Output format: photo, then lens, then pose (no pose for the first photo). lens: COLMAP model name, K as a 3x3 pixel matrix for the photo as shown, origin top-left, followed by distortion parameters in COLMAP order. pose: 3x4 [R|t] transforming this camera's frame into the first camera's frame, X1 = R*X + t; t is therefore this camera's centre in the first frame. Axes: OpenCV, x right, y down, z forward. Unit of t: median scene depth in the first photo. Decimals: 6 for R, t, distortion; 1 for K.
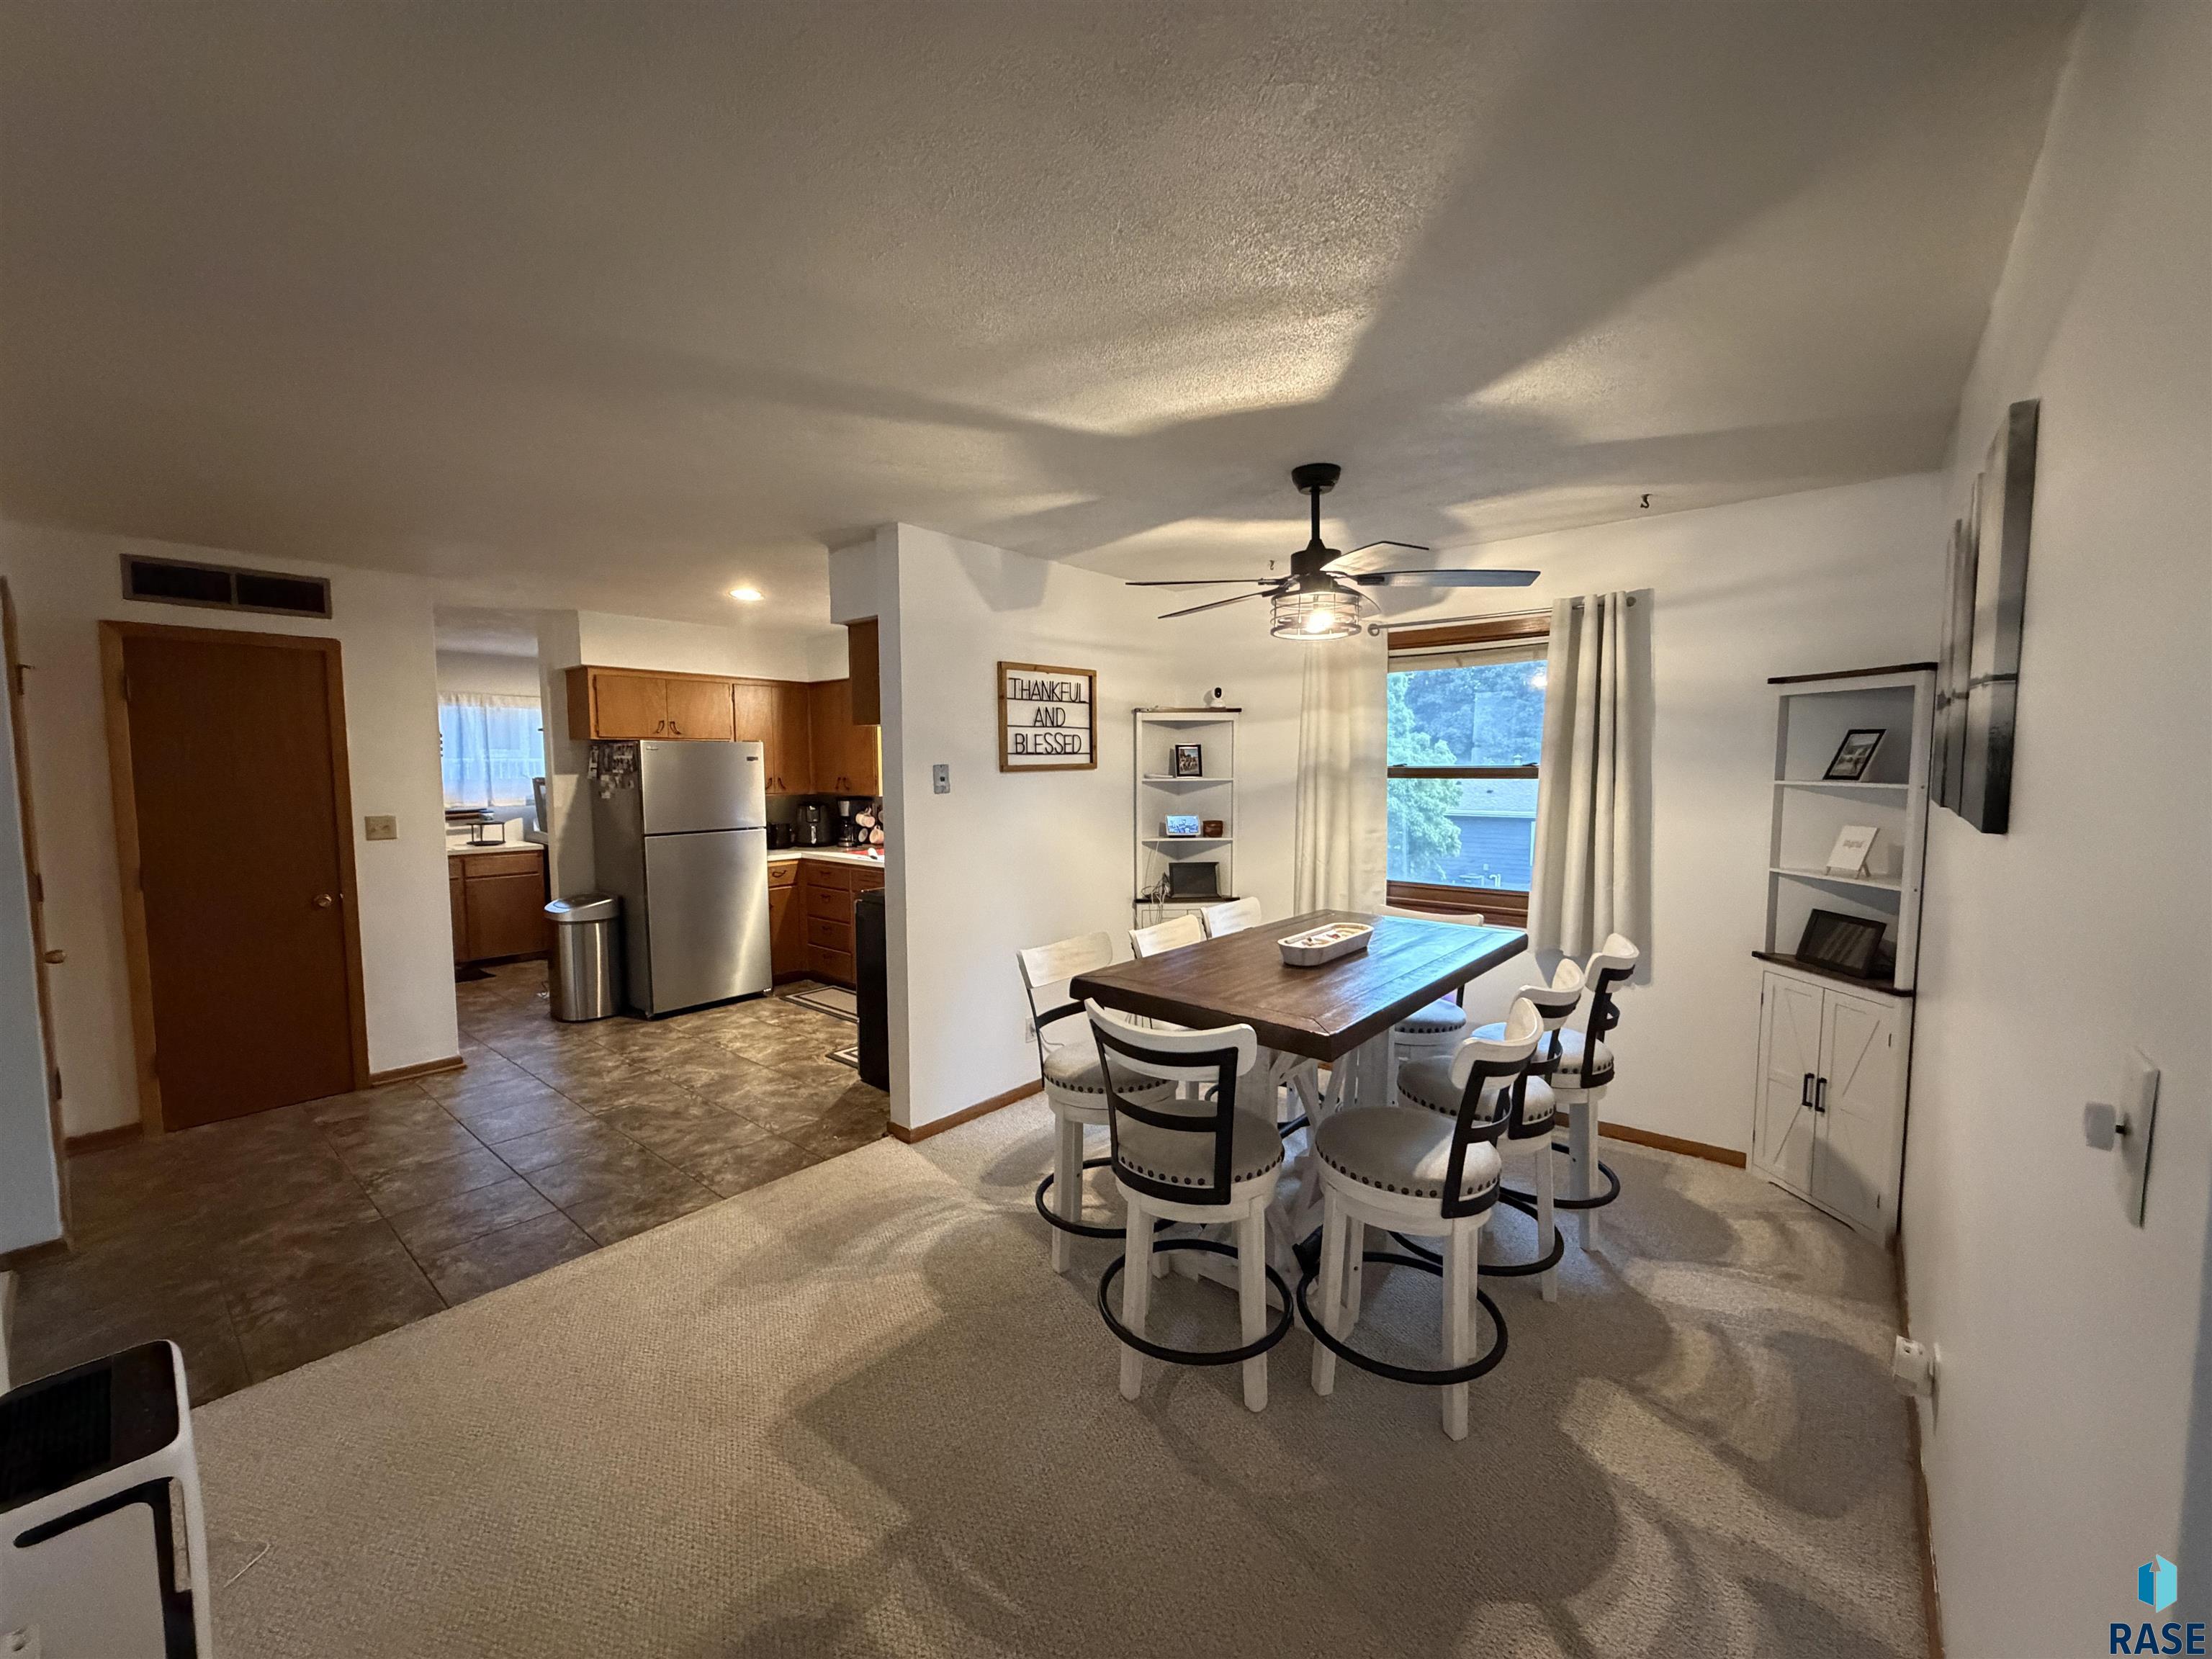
lens RADIAL K [[884.9, 0, 1097.7], [0, 884.9, 831.7], [0, 0, 1]] dist [0.002134, -0.000078]
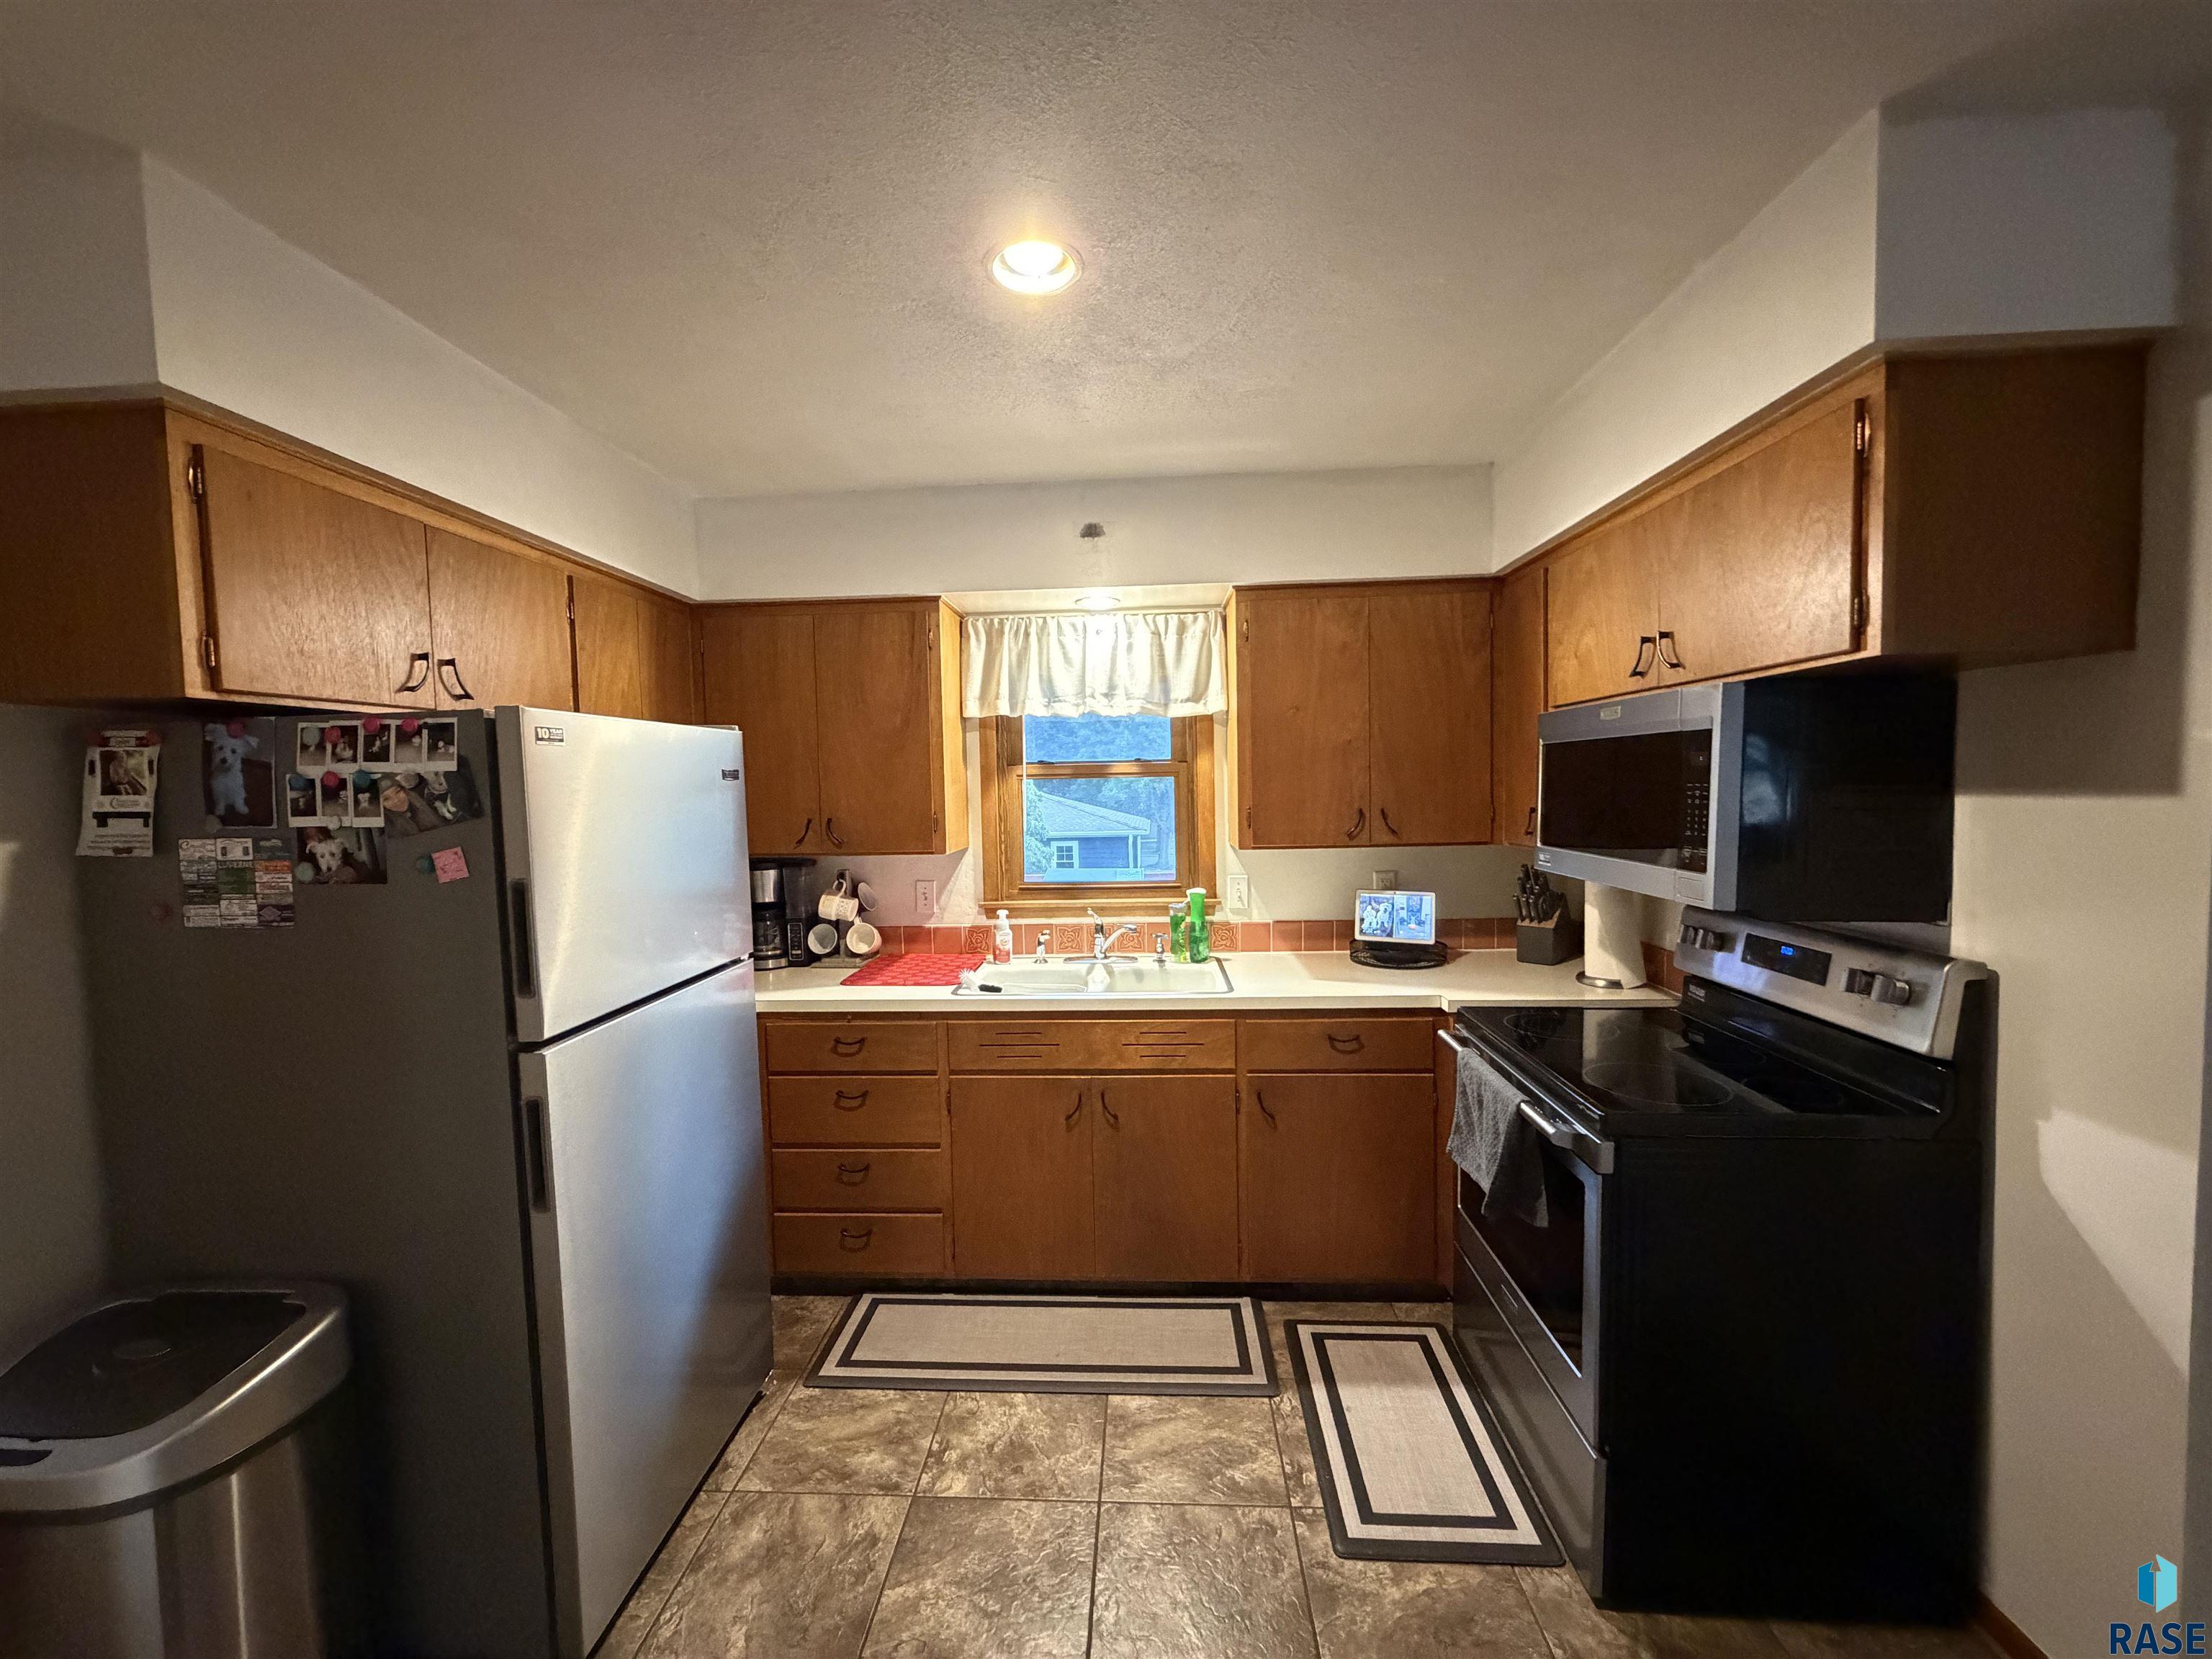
lens RADIAL K [[884.9, 0, 1097.7], [0, 884.9, 831.7], [0, 0, 1]] dist [0.002134, -0.000078]
pose [[0.800143, -0.045560, 0.598077, -0.673409], [0.064146, 0.997892, -0.009801, -0.061306], [-0.596370, 0.046206, 0.801379, 0.841422]]
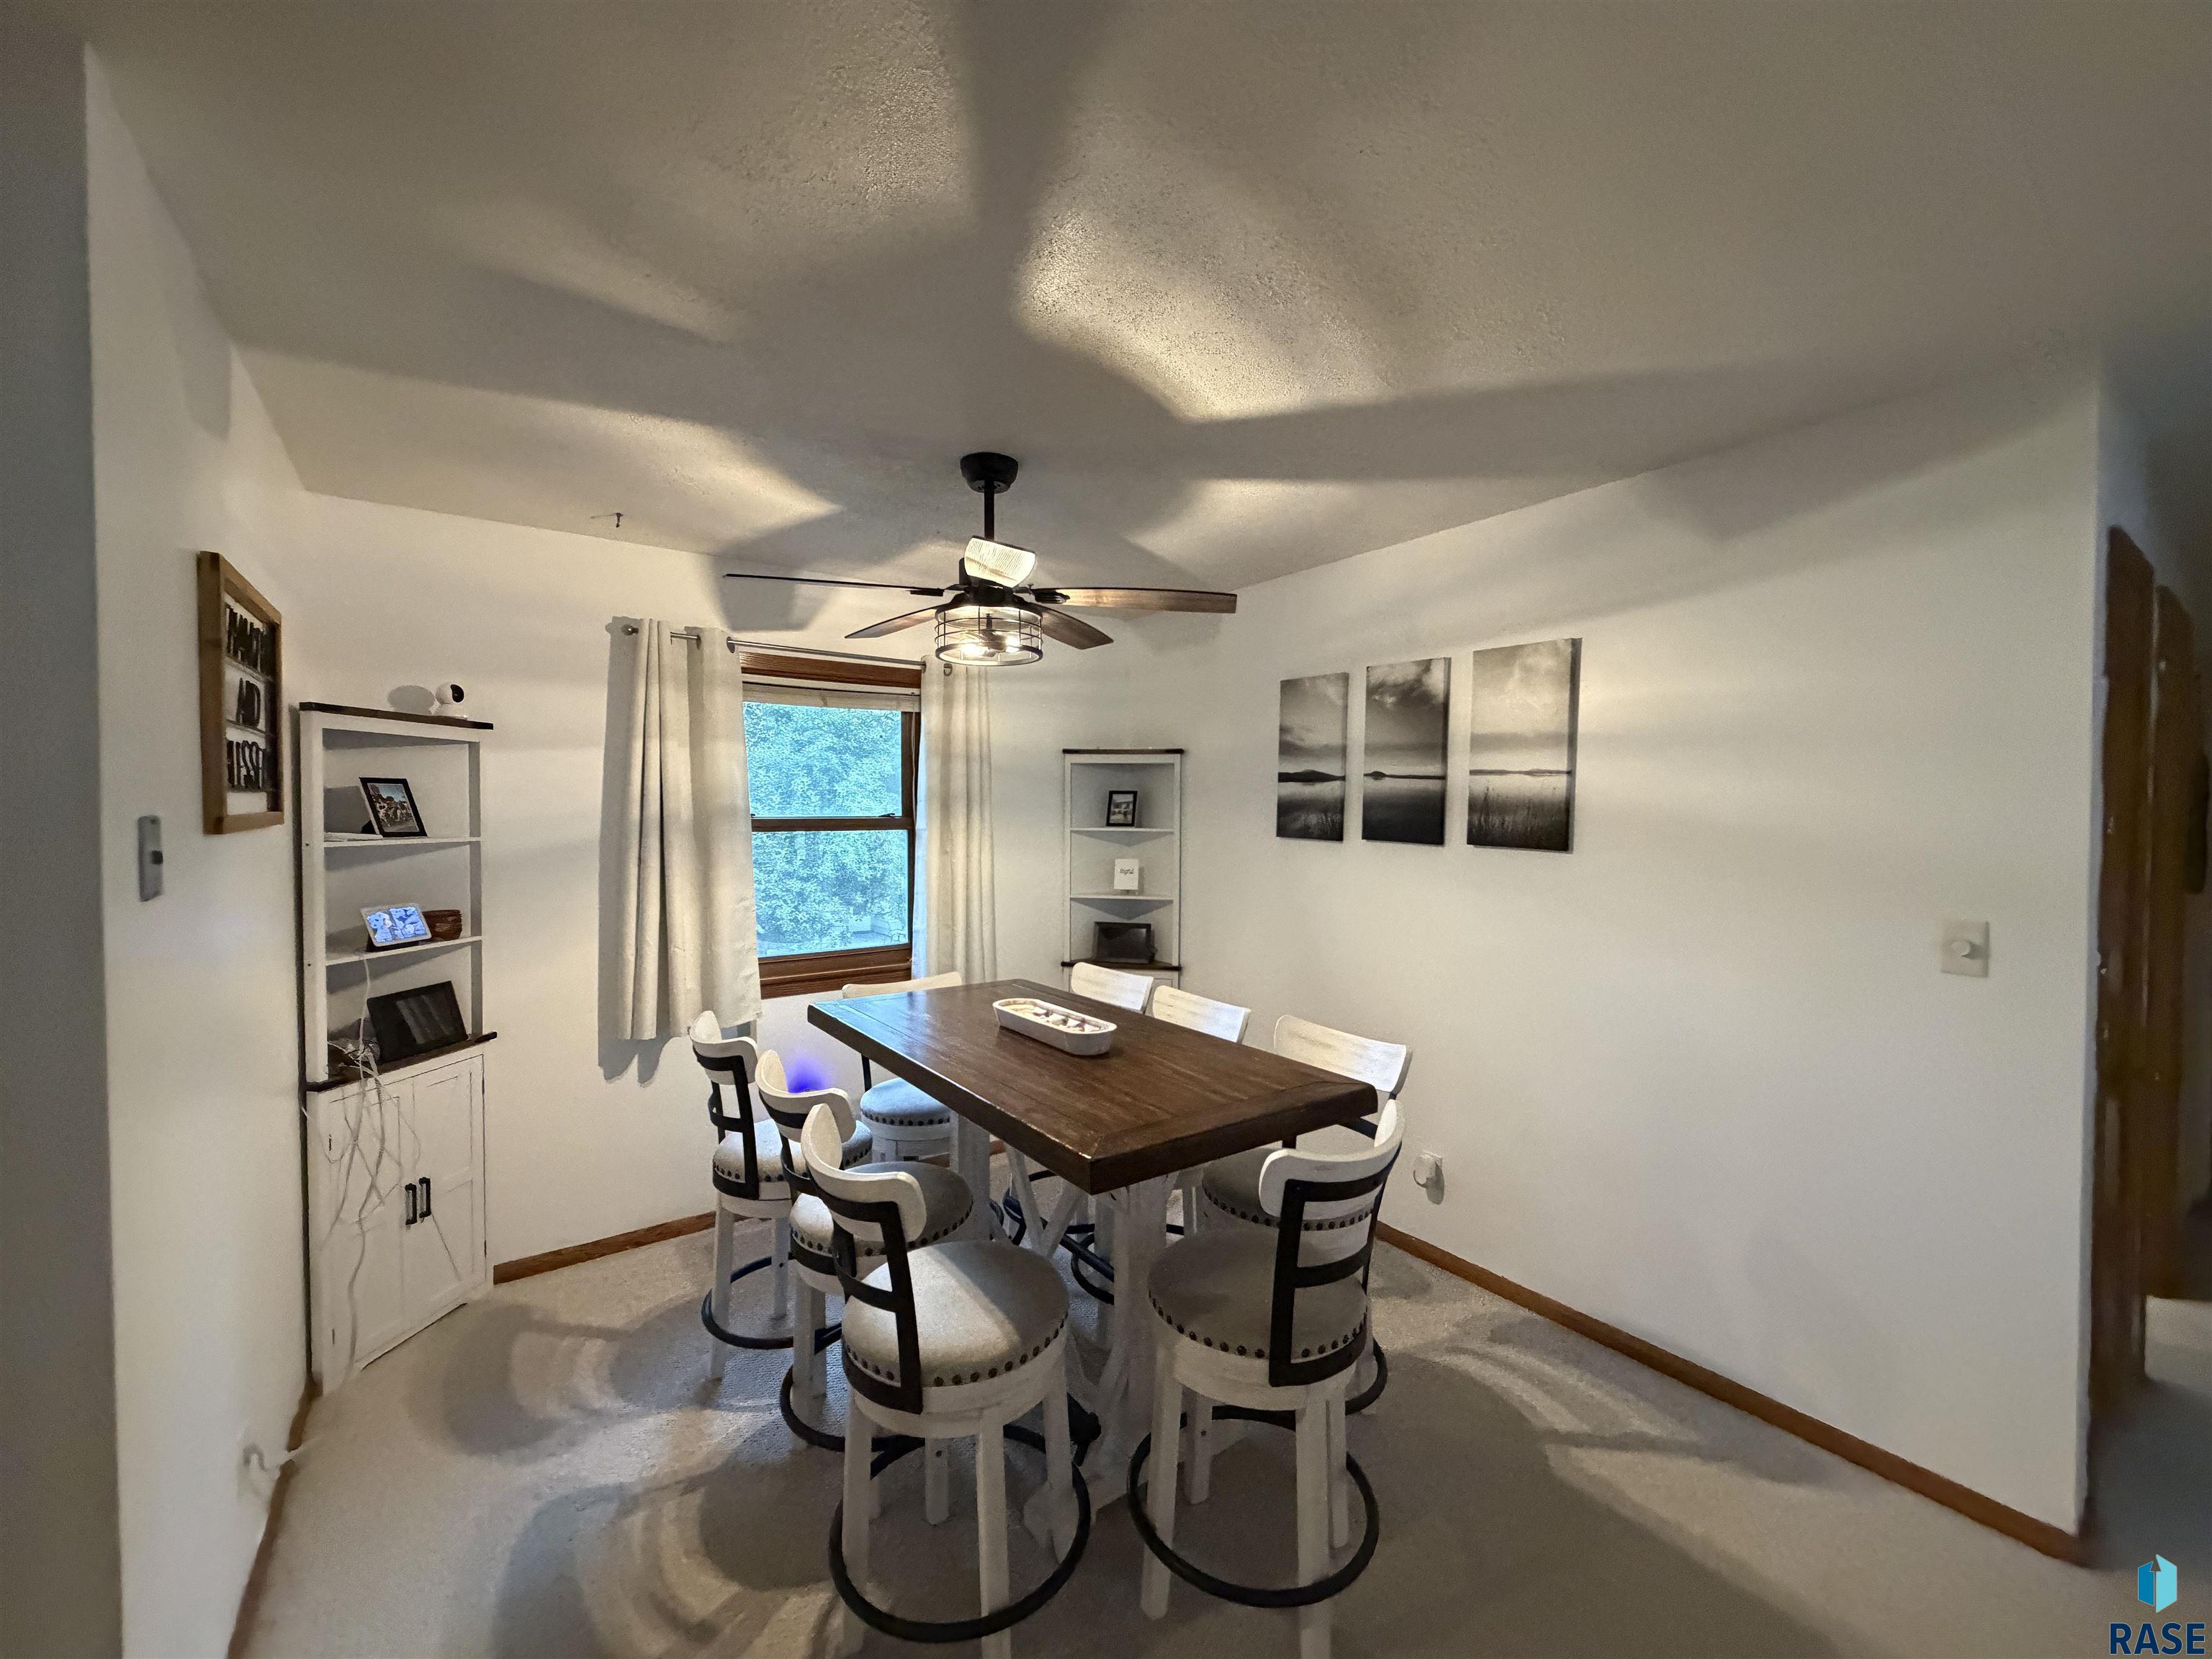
lens RADIAL K [[884.9, 0, 1097.7], [0, 884.9, 831.7], [0, 0, 1]] dist [0.002134, -0.000078]
pose [[0.241836, -0.018897, 0.970133, -0.366821], [0.071063, 0.997470, 0.001715, -0.038799], [-0.967712, 0.068526, 0.242567, 0.488270]]
